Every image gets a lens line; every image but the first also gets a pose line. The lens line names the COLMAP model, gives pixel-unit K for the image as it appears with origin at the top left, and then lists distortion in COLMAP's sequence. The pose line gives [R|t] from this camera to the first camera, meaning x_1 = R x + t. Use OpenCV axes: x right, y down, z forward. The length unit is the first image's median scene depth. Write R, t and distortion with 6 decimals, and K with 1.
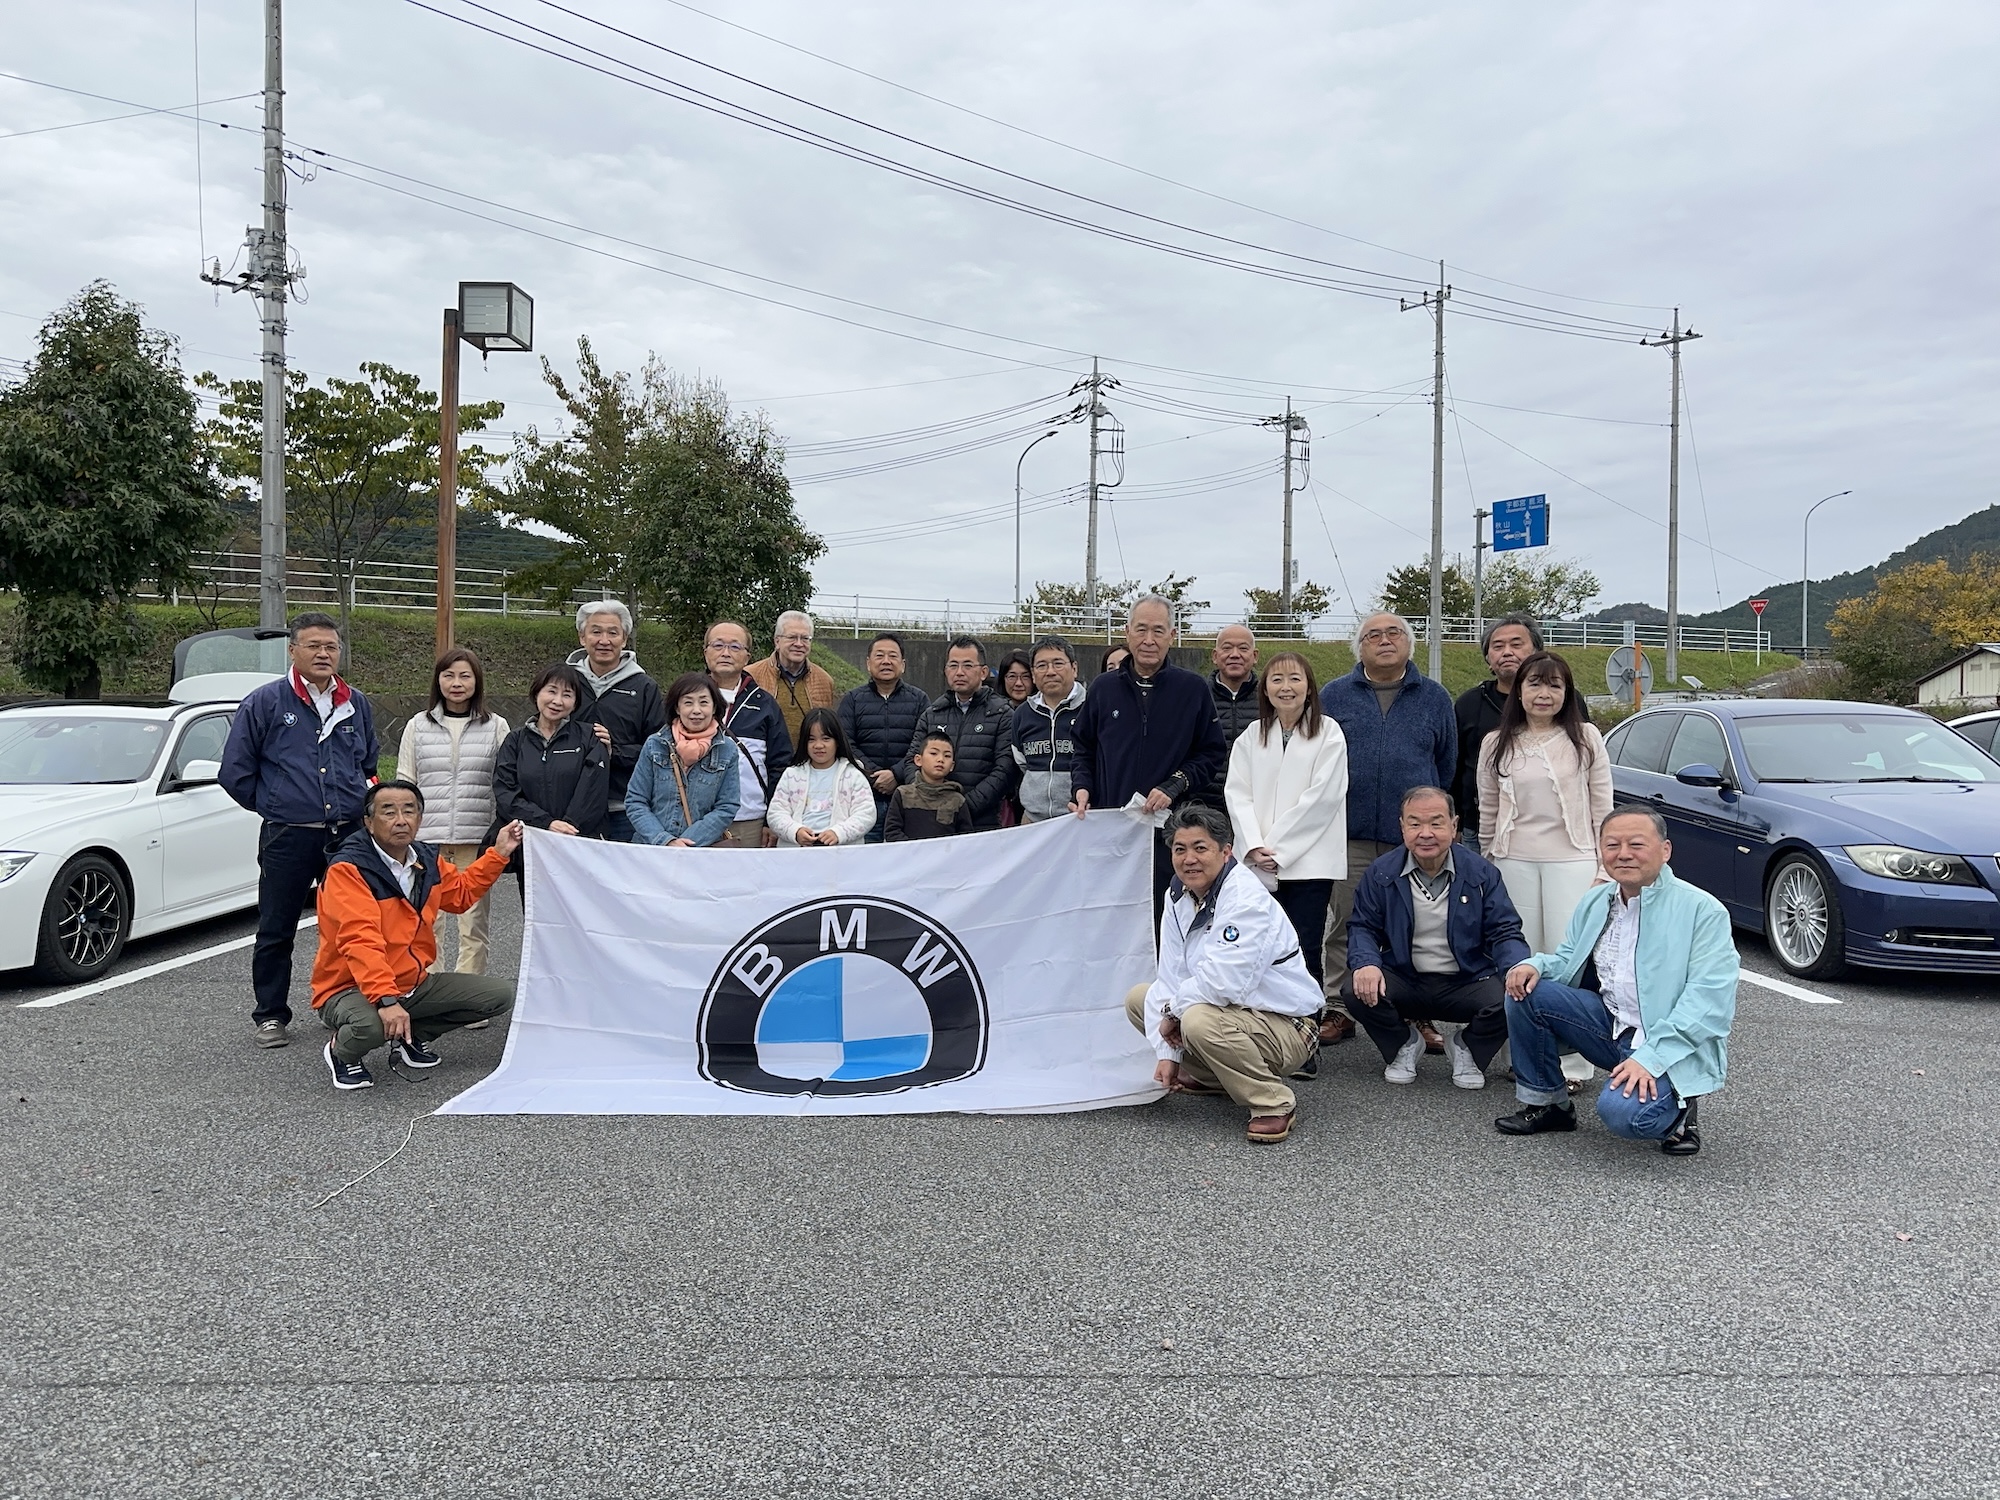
lens RADIAL K [[1402.4, 0, 993.3], [0, 1402.4, 762.7], [0, 0, 1]] dist [0.067828, -0.076823]
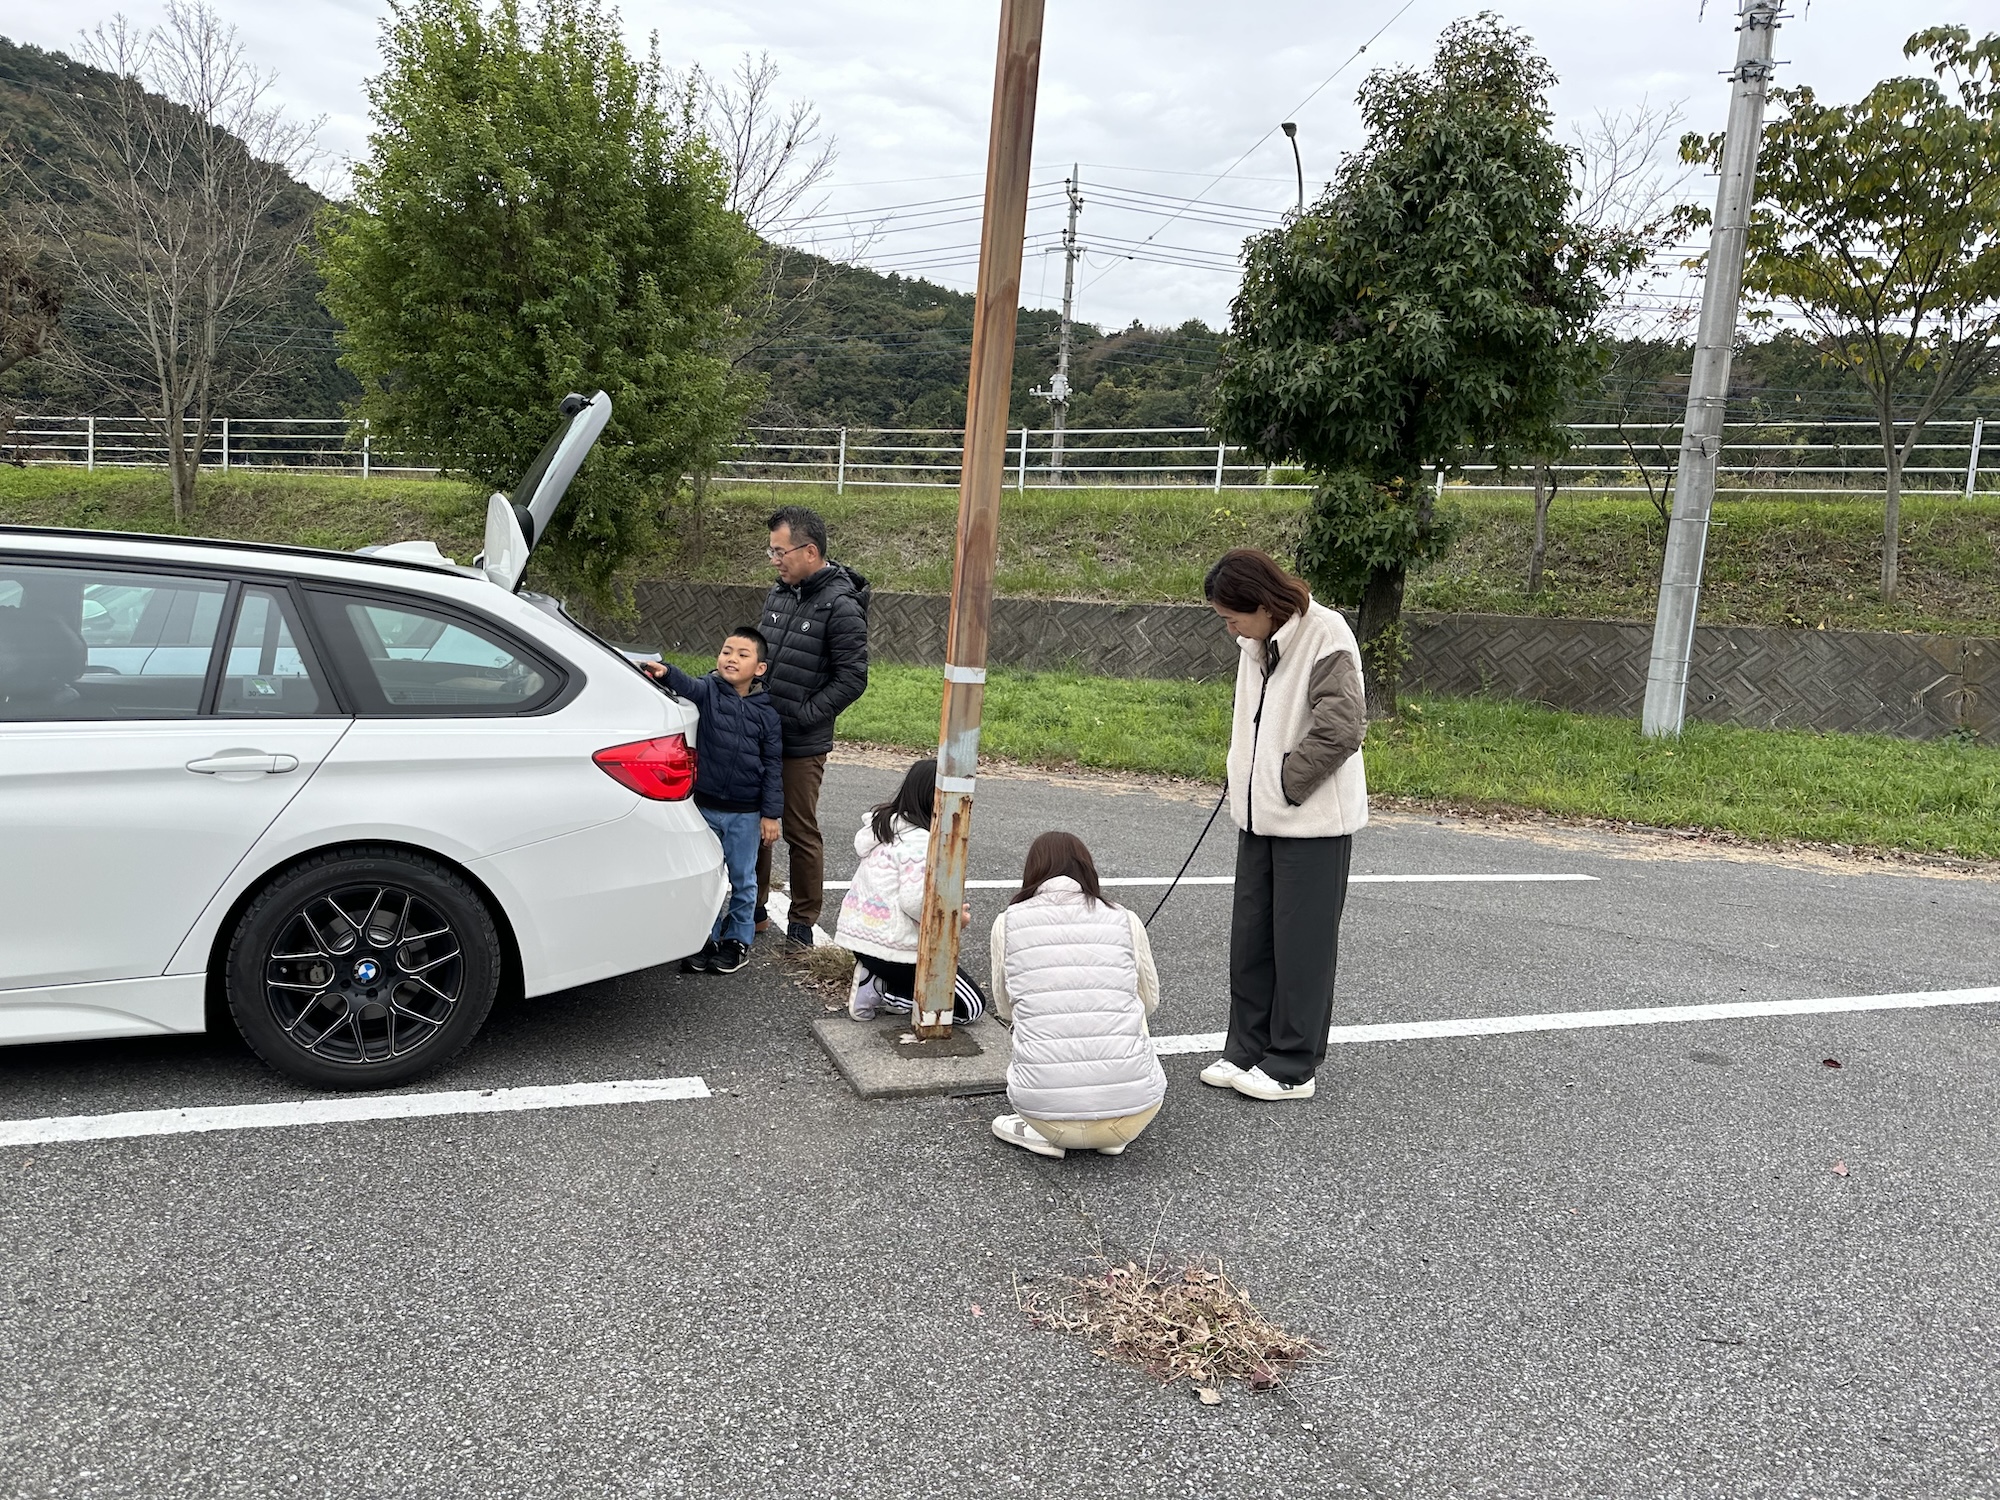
lens RADIAL K [[1413.9, 0, 988.6], [0, 1413.9, 763.1], [0, 0, 1]] dist [0.038773, -0.034444]
pose [[0.376703, 0.120269, -0.918494, -0.026256], [-0.089370, 0.991629, 0.093192, -0.015346], [0.922013, 0.046981, 0.384298, 0.423733]]
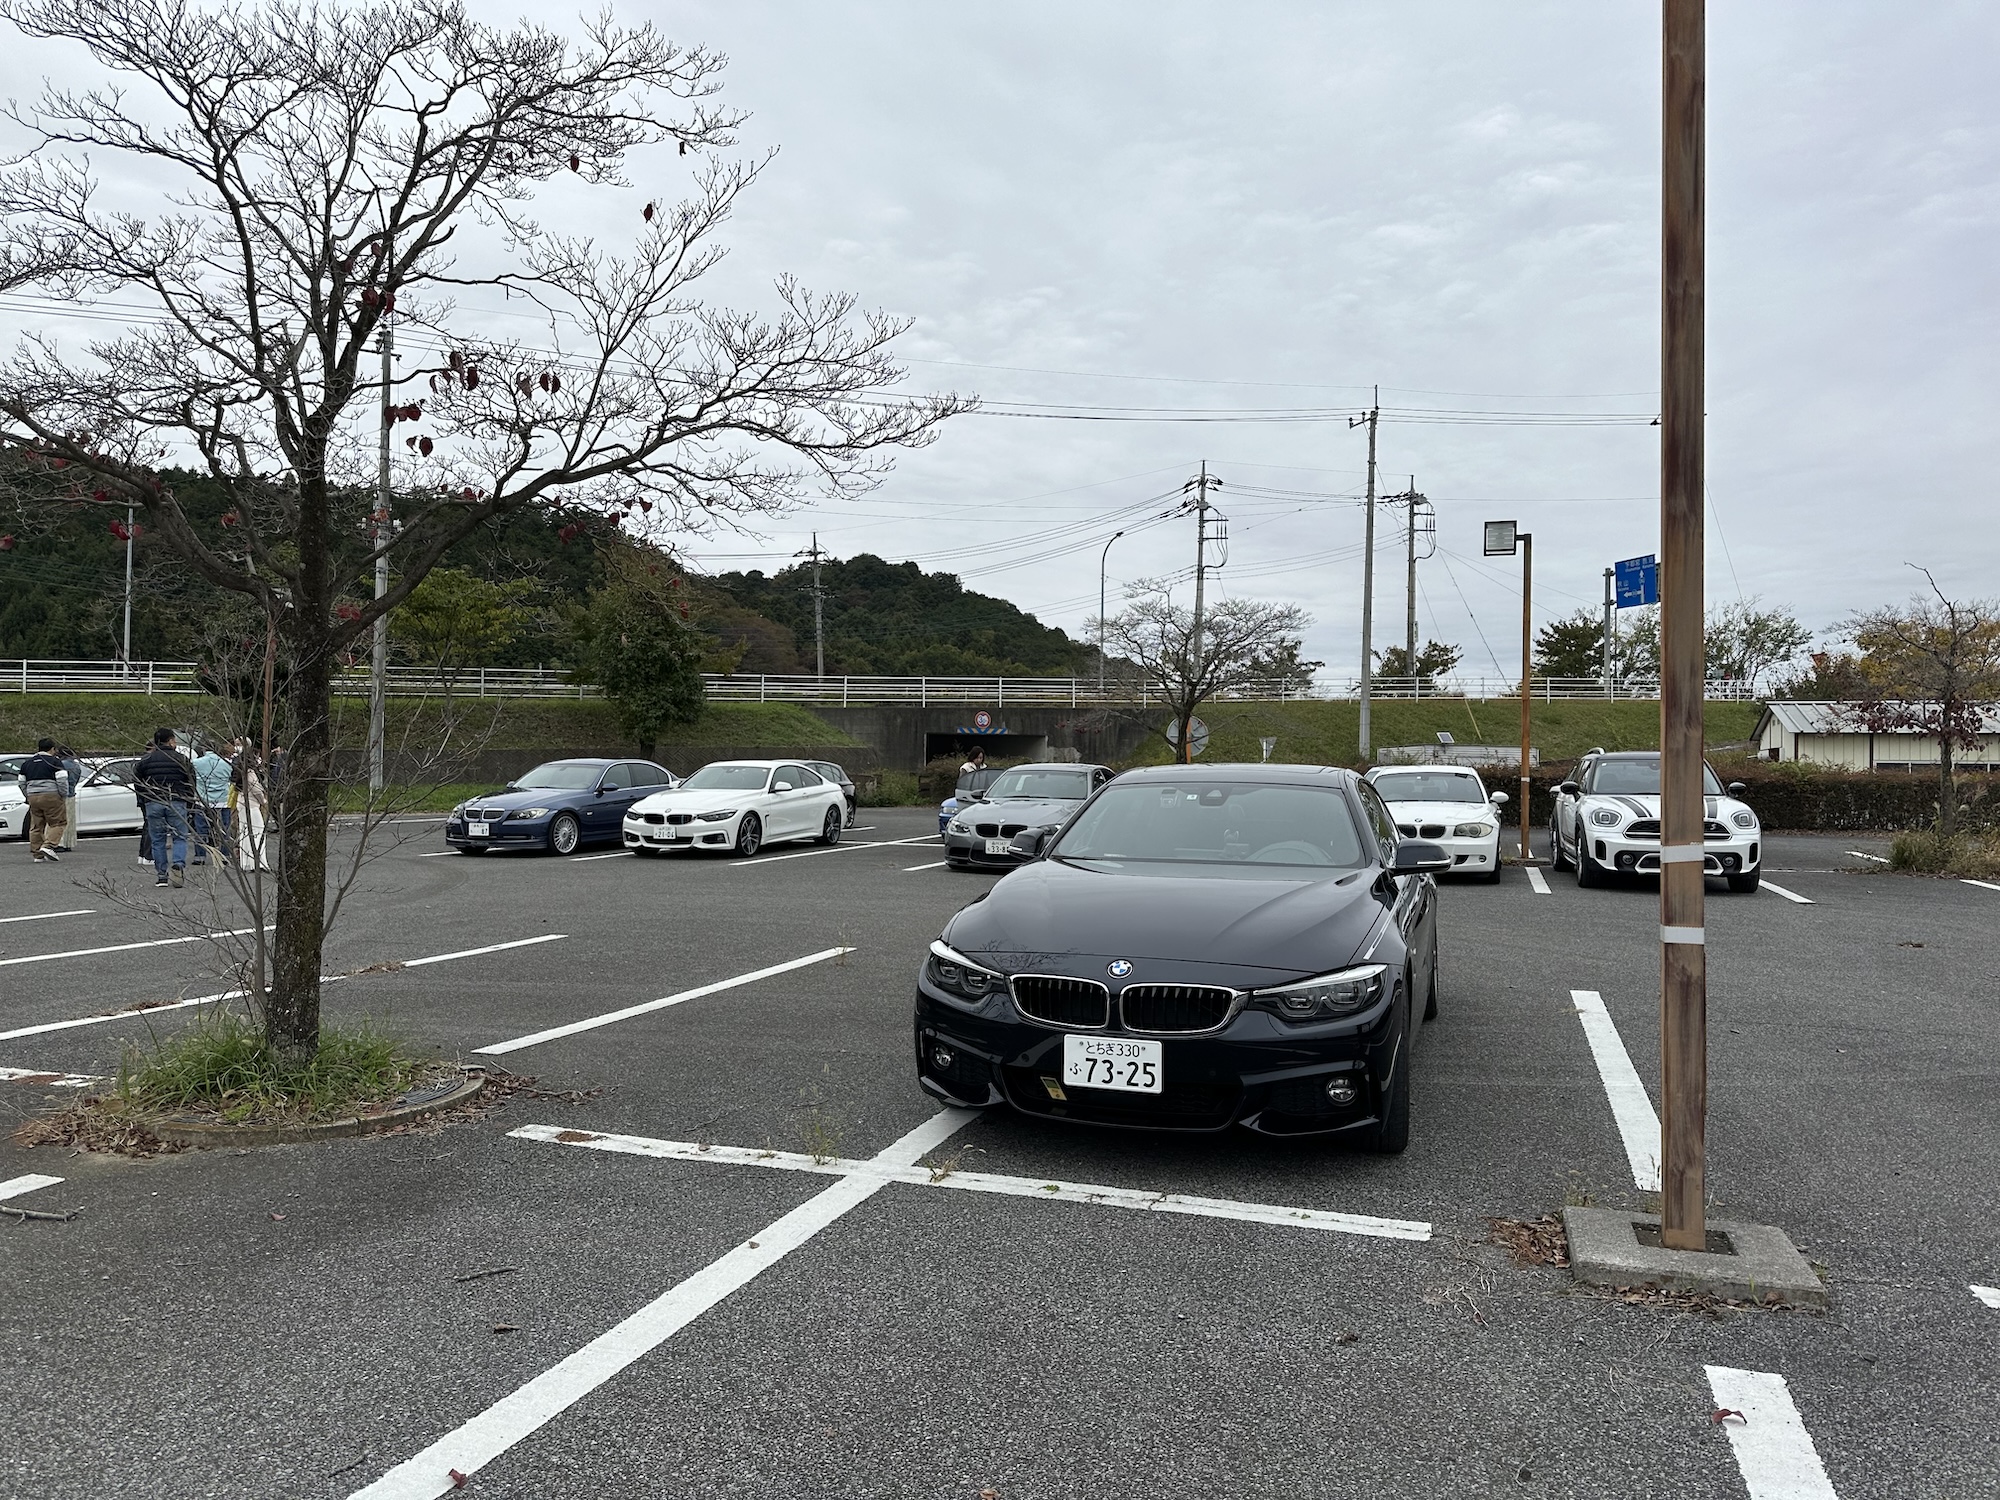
lens RADIAL K [[1398.5, 0, 981.2], [0, 1398.5, 754.4], [0, 0, 1]] dist [0.106584, -0.148469]
pose [[0.940513, 0.002356, -0.339749, 0.770940], [-0.015338, 0.999251, -0.035531, 0.010898], [0.339410, 0.038628, 0.939845, -0.422718]]
